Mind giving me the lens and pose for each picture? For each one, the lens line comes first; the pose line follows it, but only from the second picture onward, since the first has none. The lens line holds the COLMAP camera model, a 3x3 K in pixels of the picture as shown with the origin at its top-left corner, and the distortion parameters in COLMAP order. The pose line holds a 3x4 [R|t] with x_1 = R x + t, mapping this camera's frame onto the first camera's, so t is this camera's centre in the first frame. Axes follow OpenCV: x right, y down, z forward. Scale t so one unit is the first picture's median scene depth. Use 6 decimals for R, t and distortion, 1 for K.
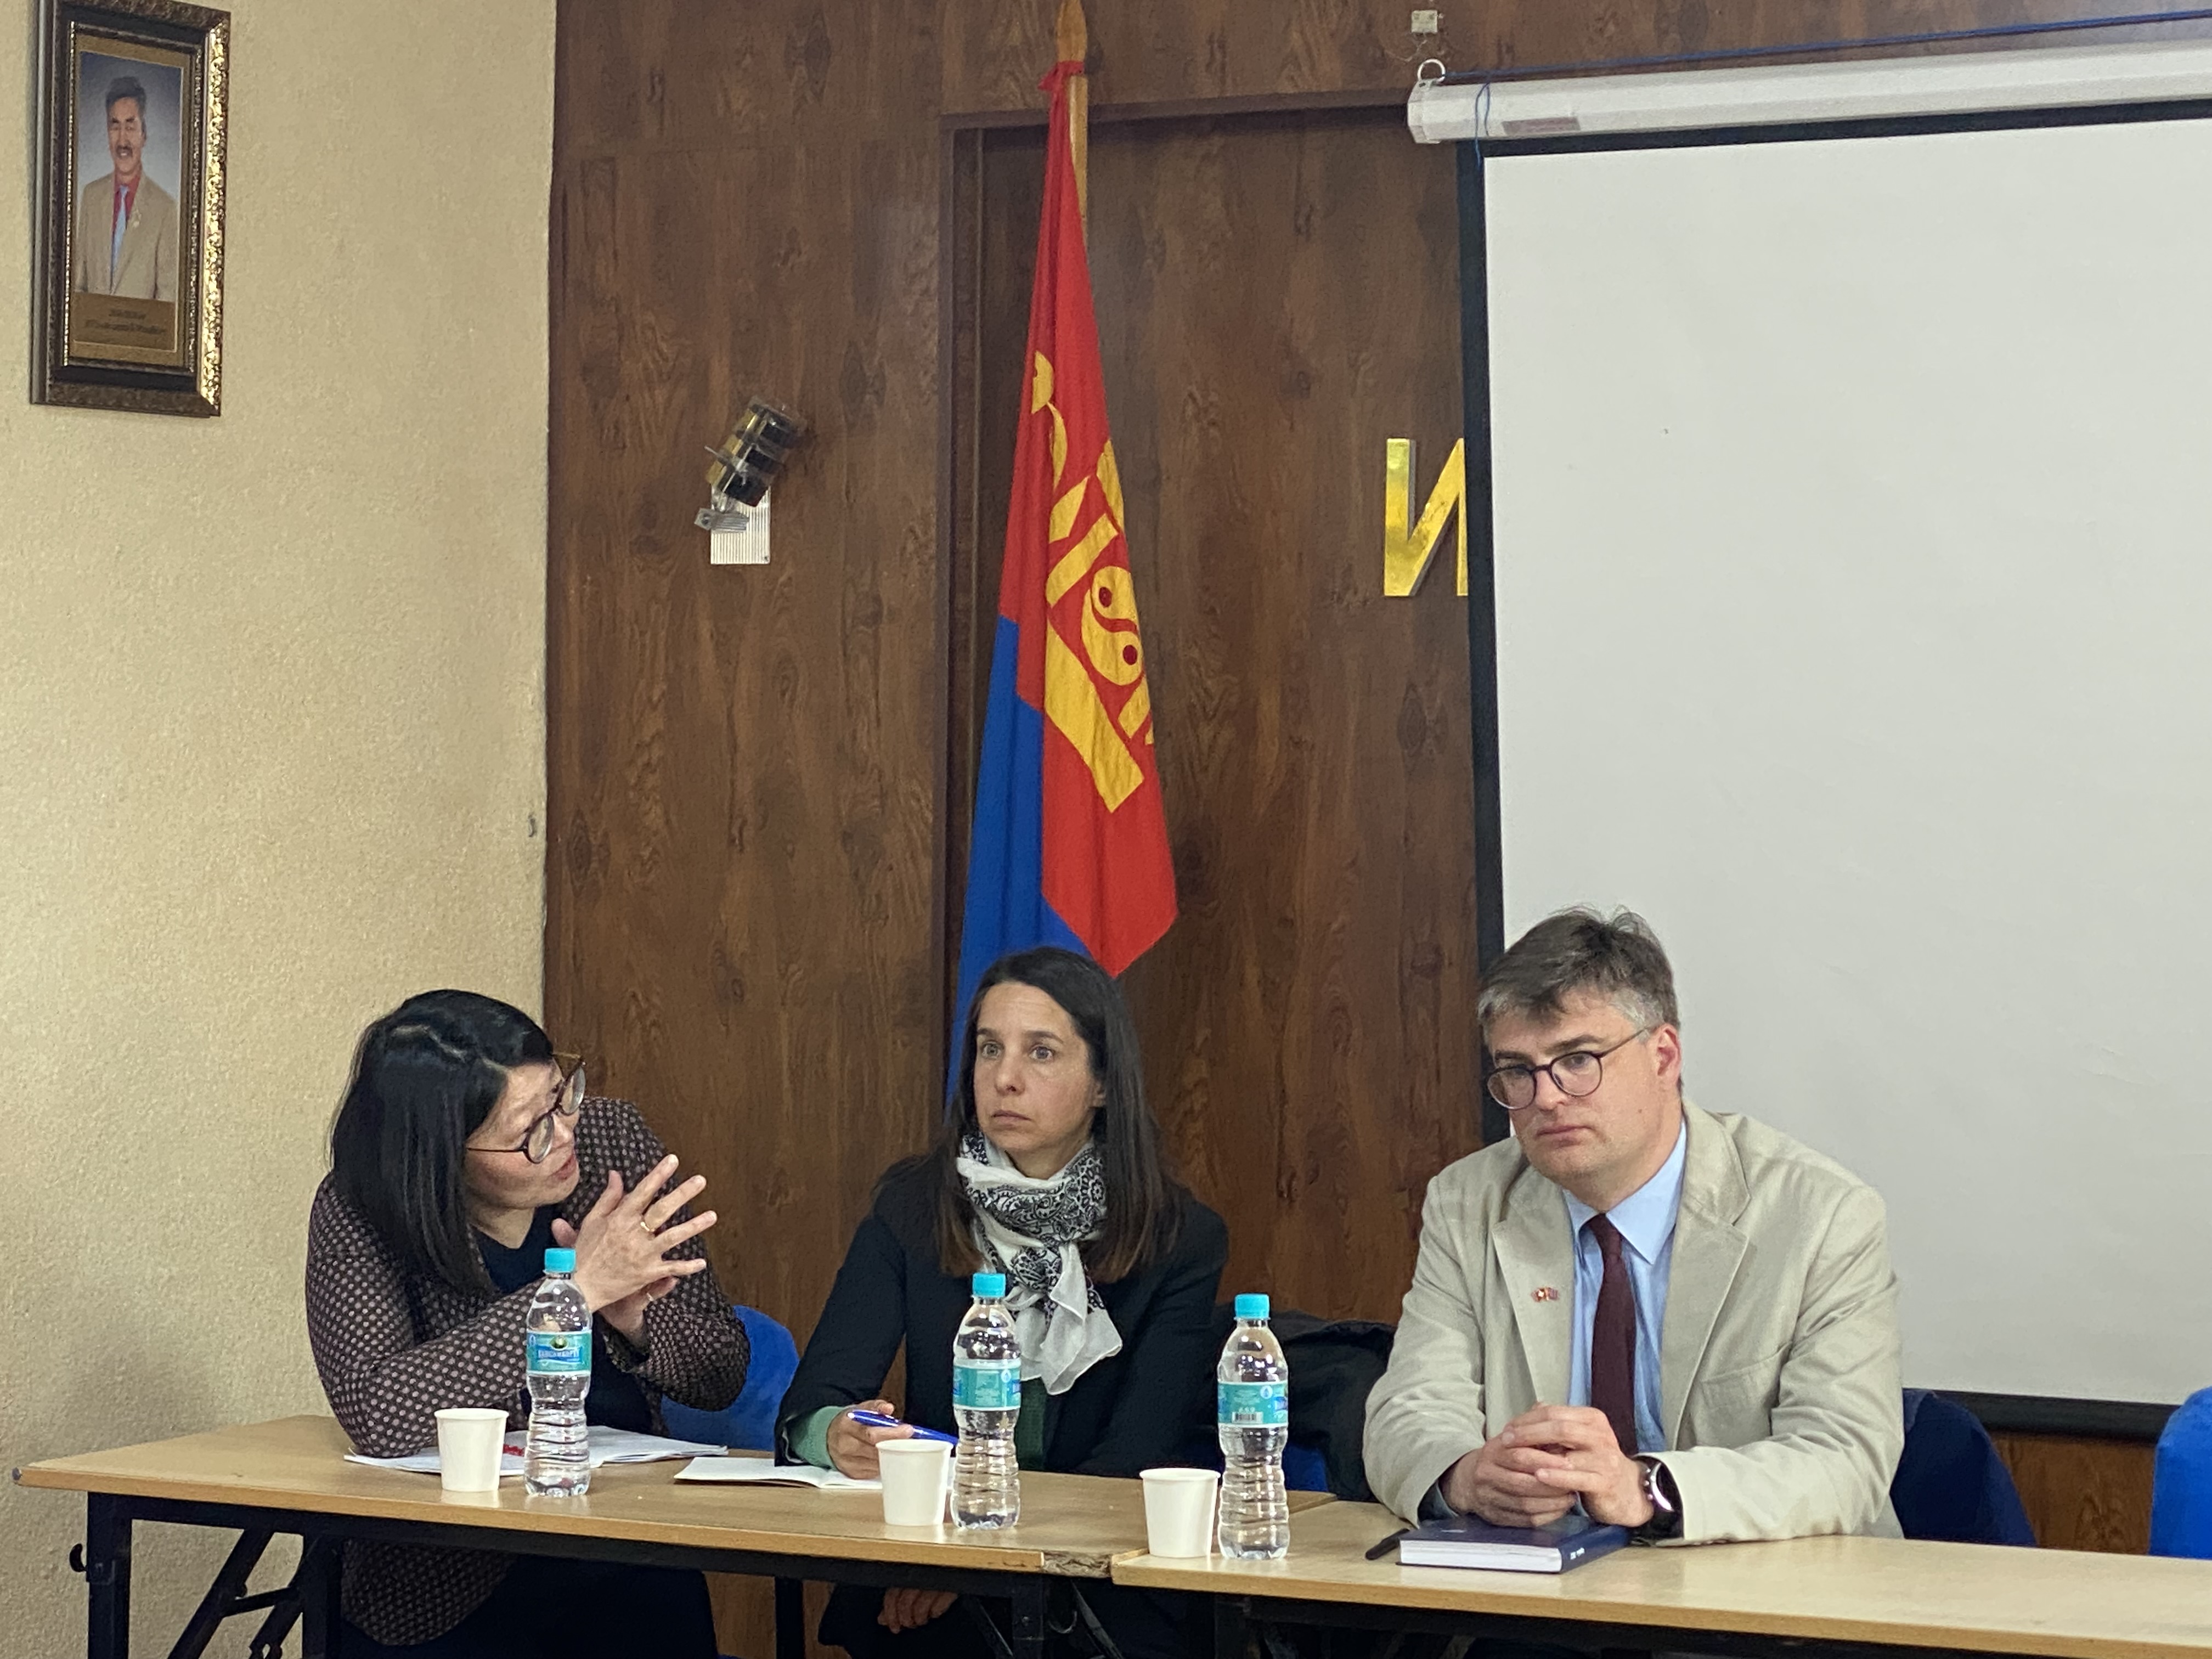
lens RADIAL K [[5712.0, 0, 1046.9], [0, 5712.0, 831.7], [0, 0, 1]] dist [0.087411, 0.329951]
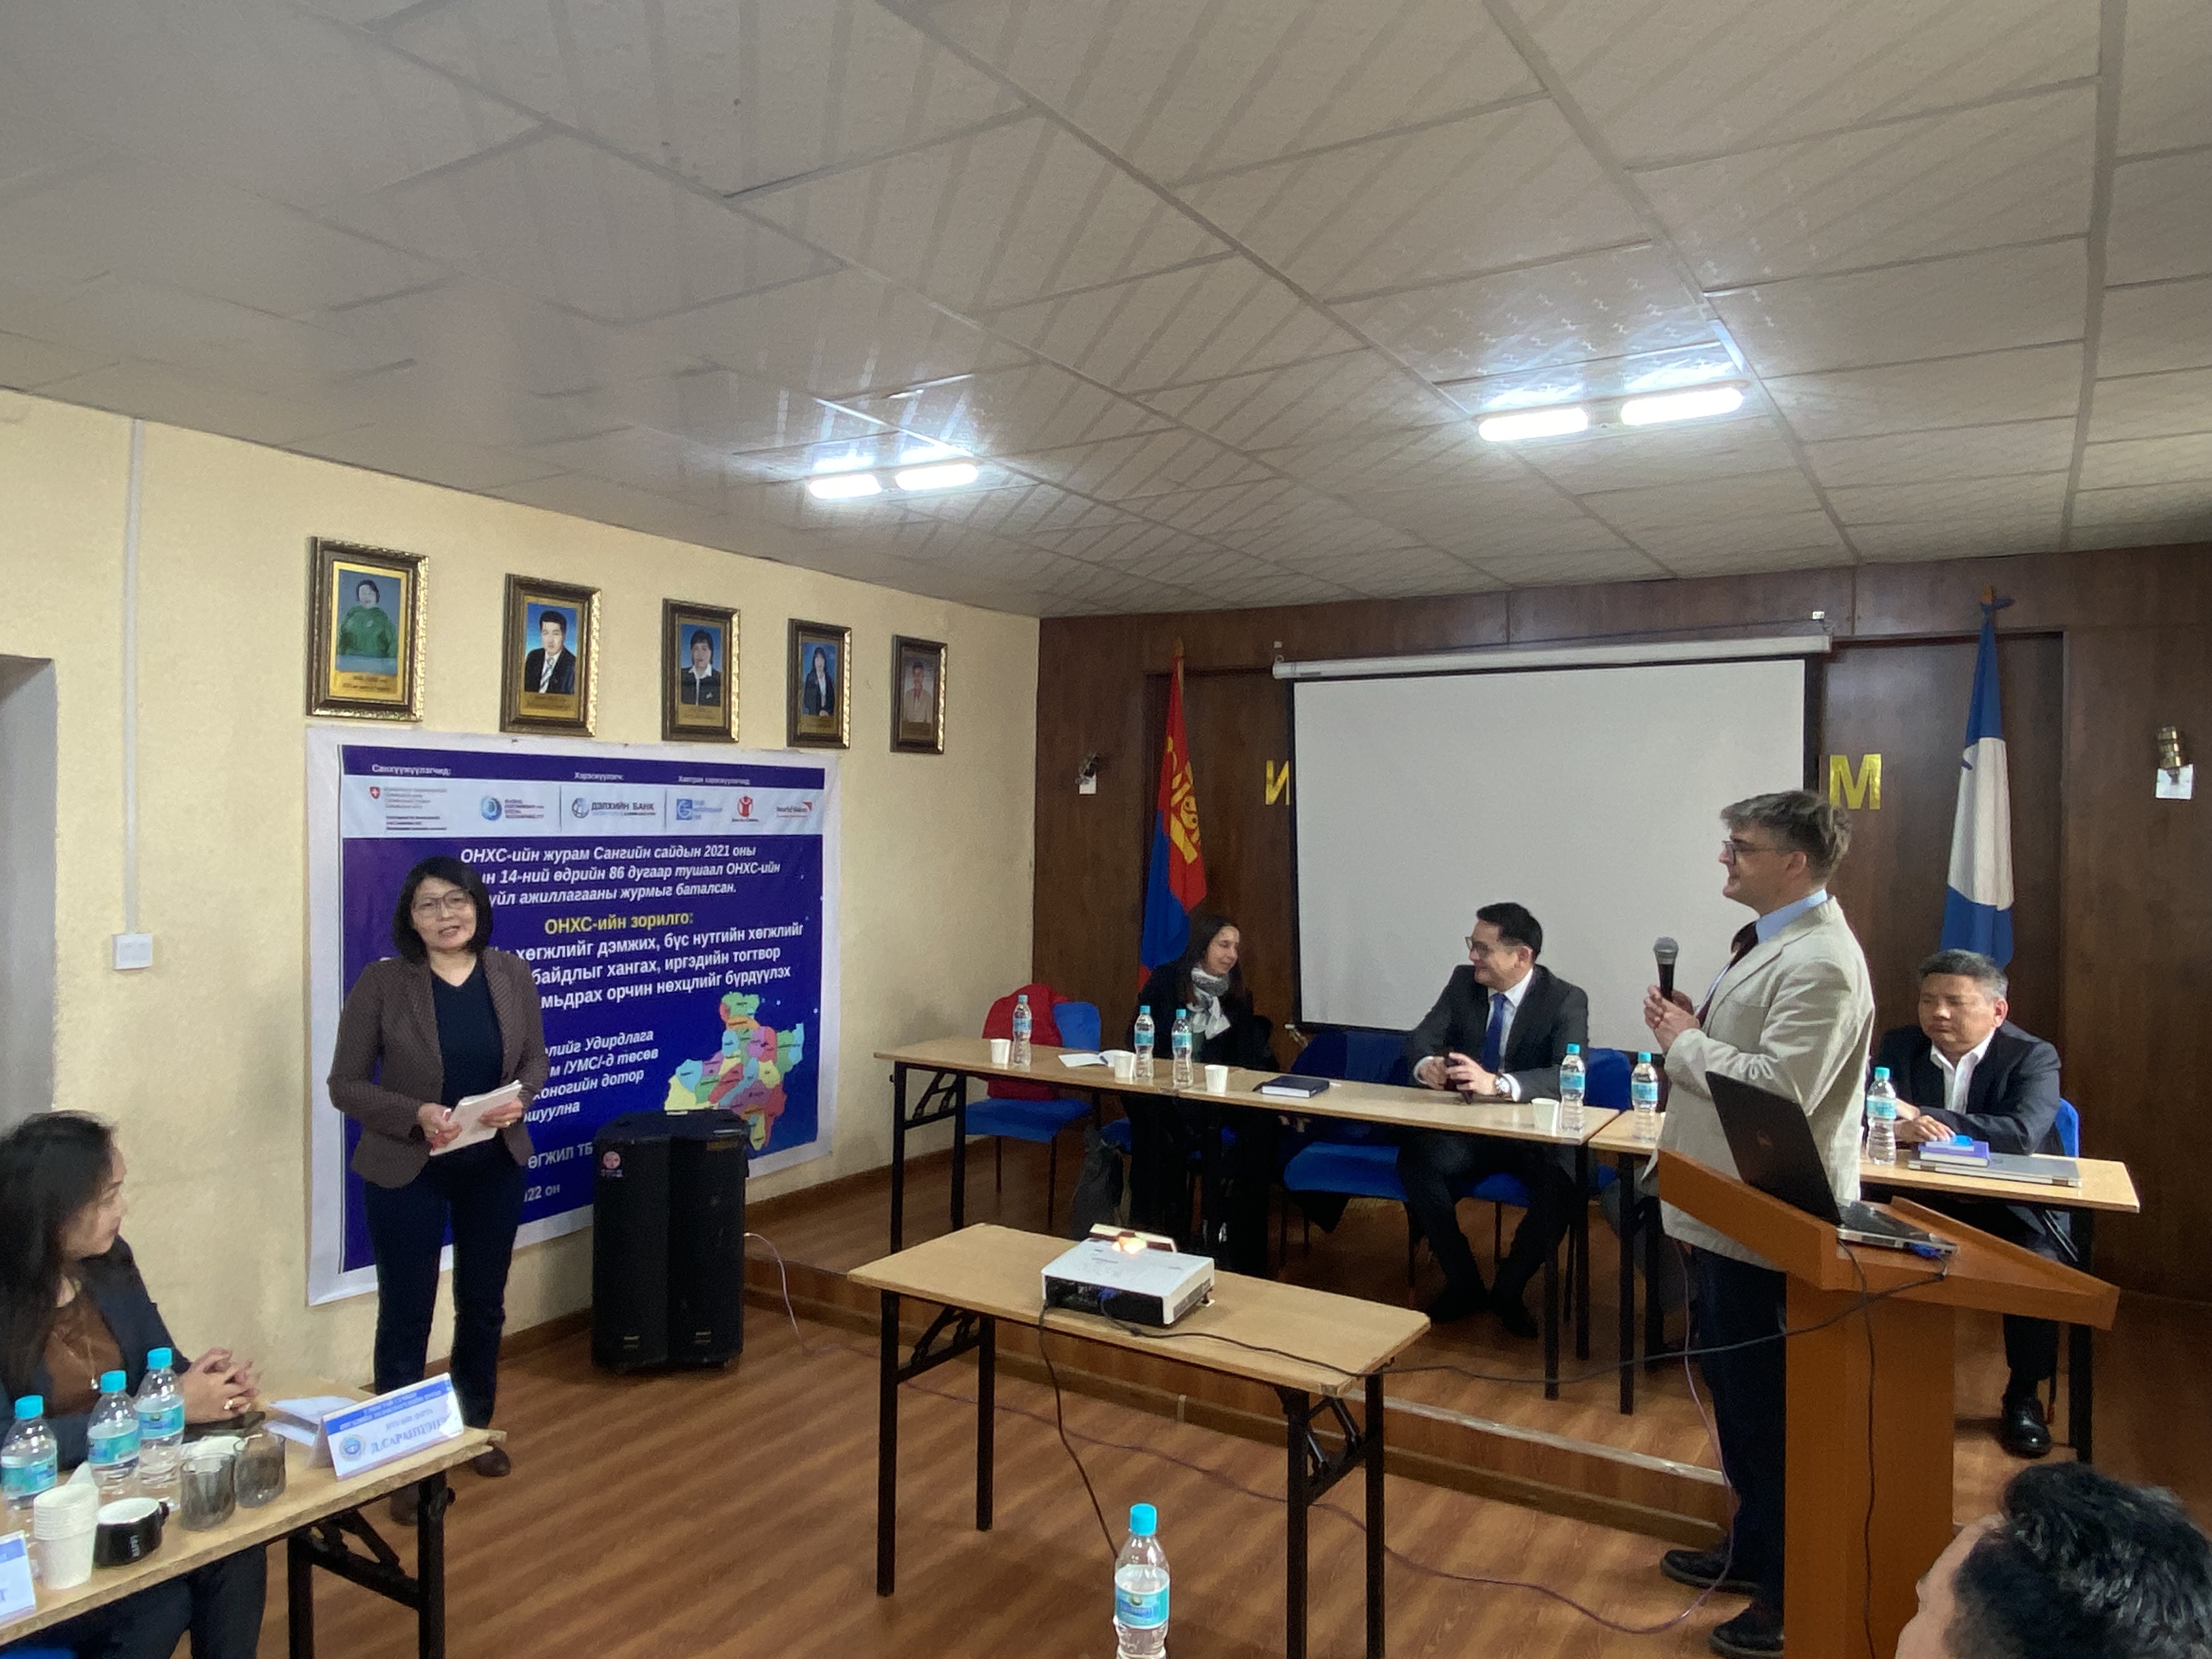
lens RADIAL K [[1485.5, 0, 1083.6], [0, 1485.5, 828.3], [0, 0, 1]] dist [0.086400, -0.111807]
pose [[0.997299, 0.006831, -0.073124, 0.013511], [-0.007384, 0.999946, -0.007298, -0.018690], [0.073070, 0.007818, 0.997296, 0.062287]]
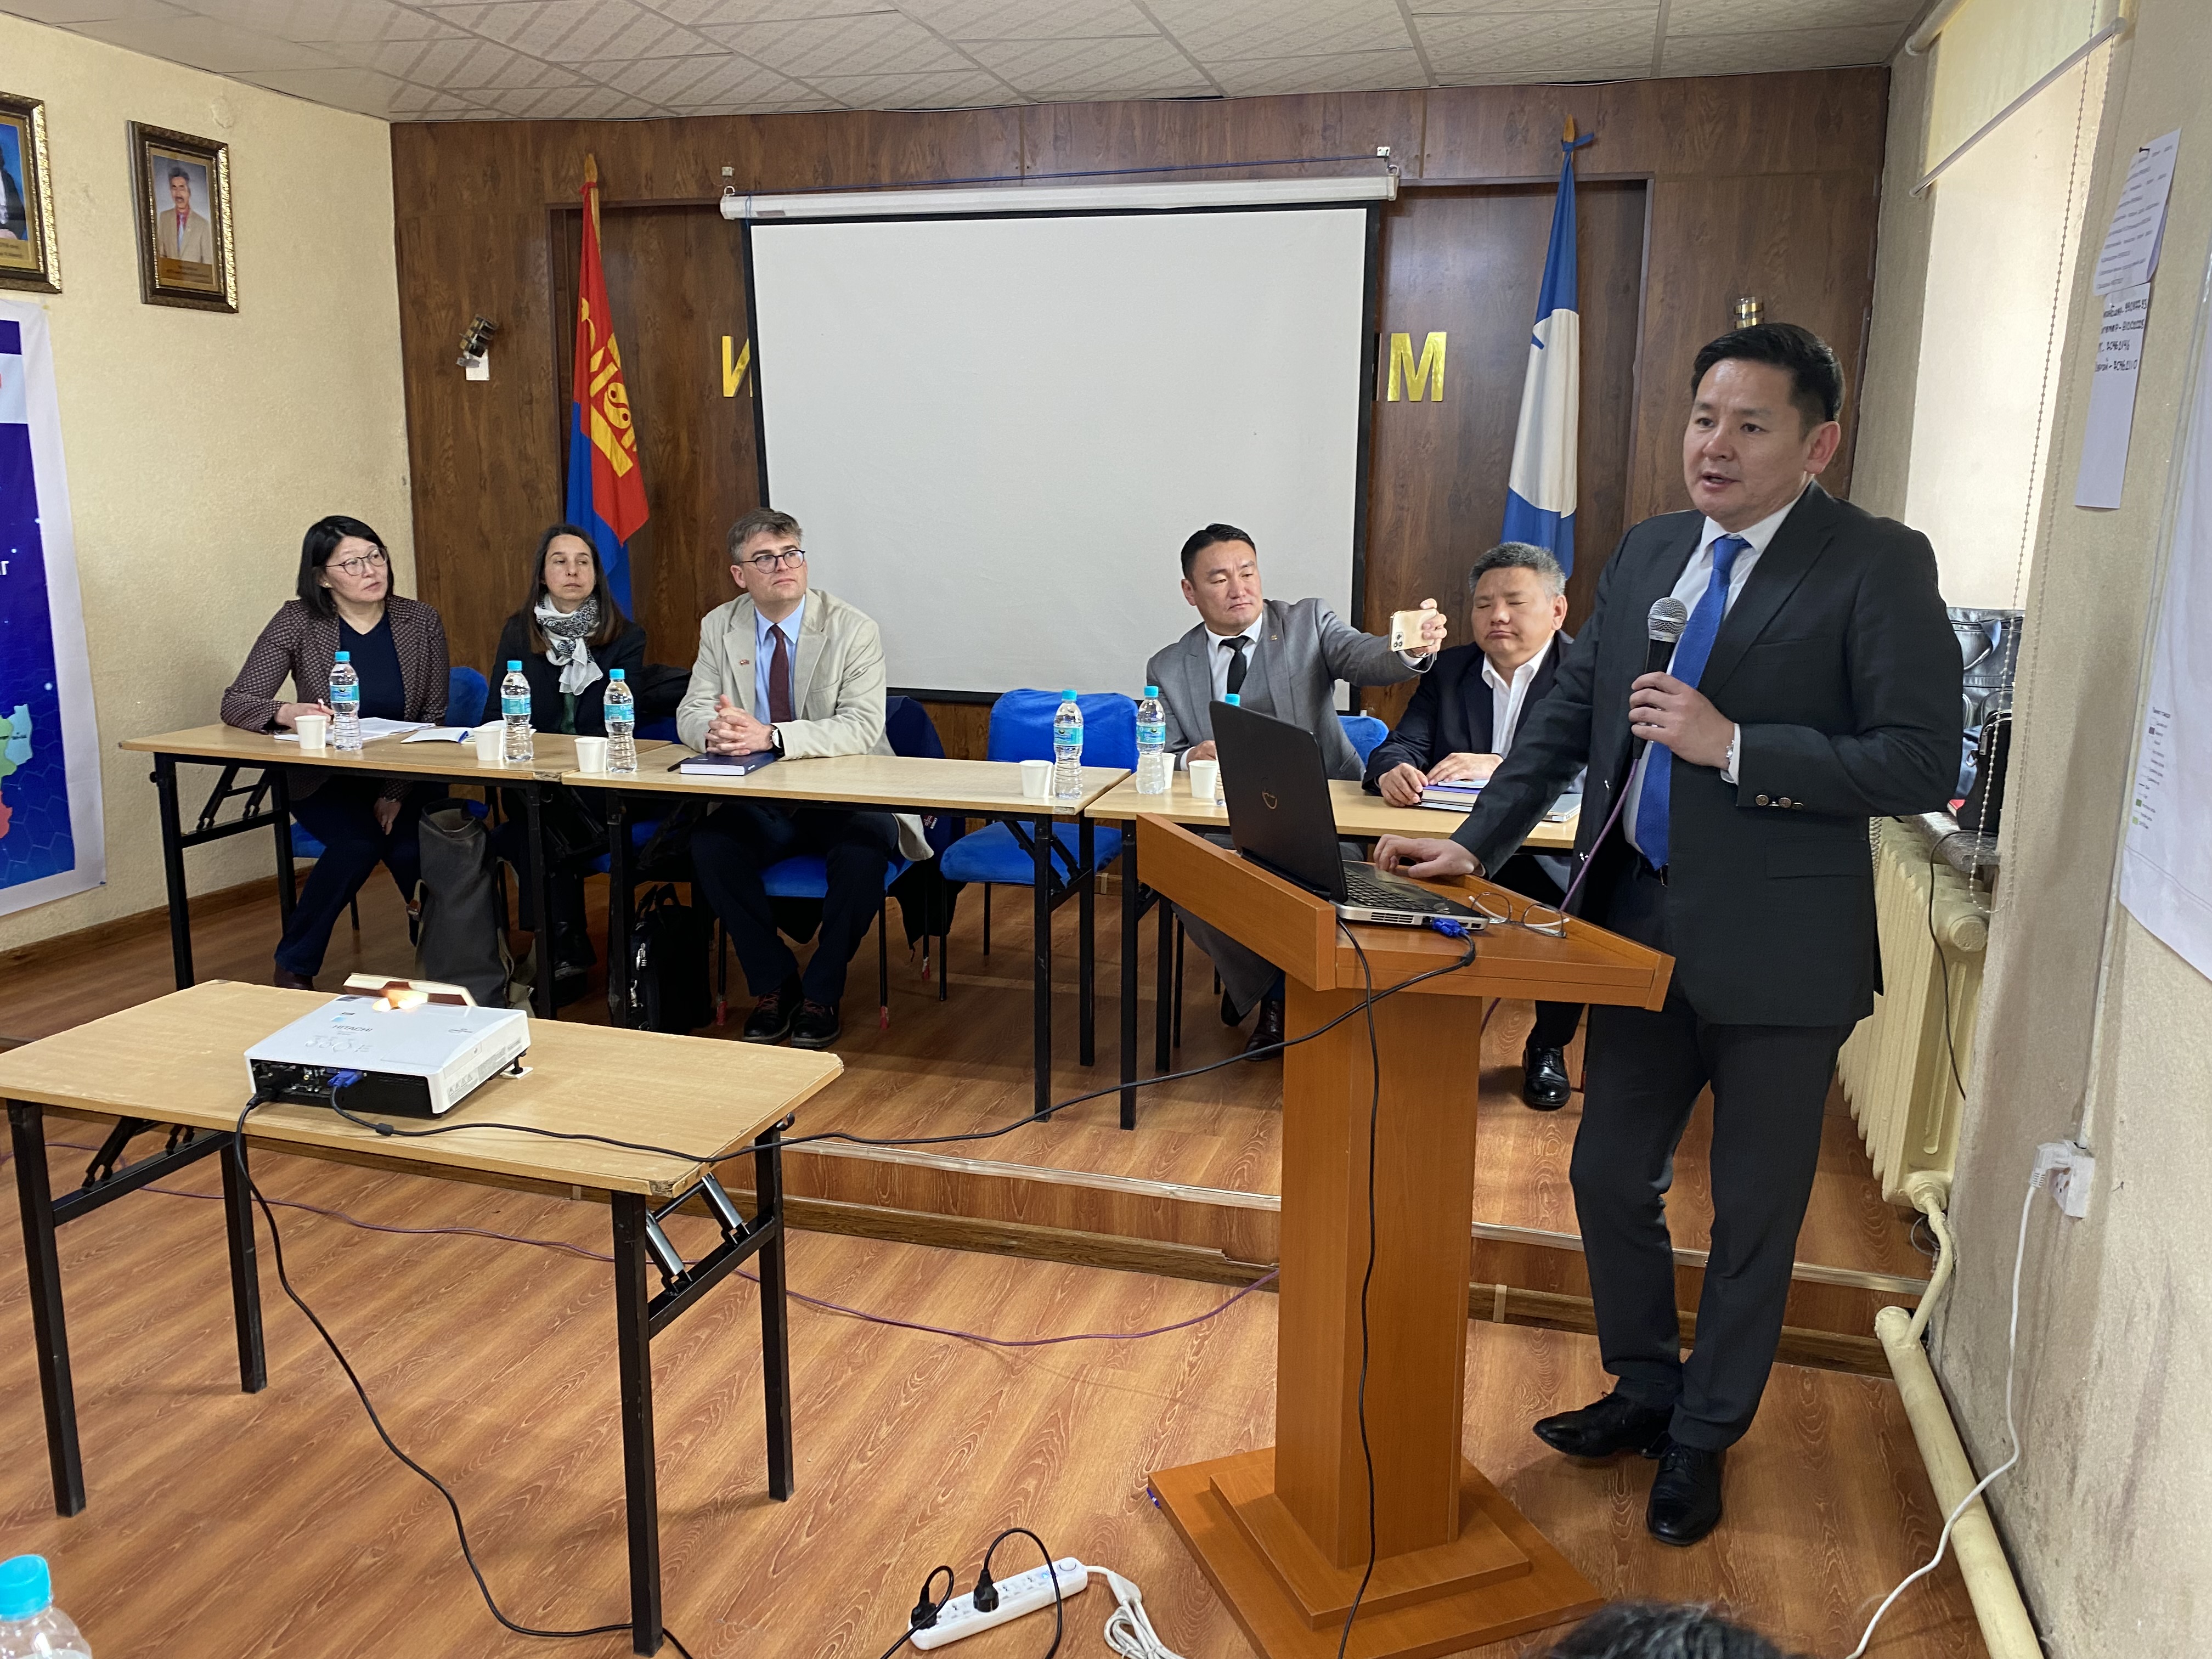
lens RADIAL K [[1670.2, 0, 1120.6], [0, 1670.2, 815.9], [0, 0, 1]] dist [0.007269, -0.008154]
pose [[0.976703, -0.034619, 0.211783, 0.068541], [-0.006411, 0.981754, 0.190048, 0.002046], [-0.214498, -0.186978, 0.958660, 0.167384]]
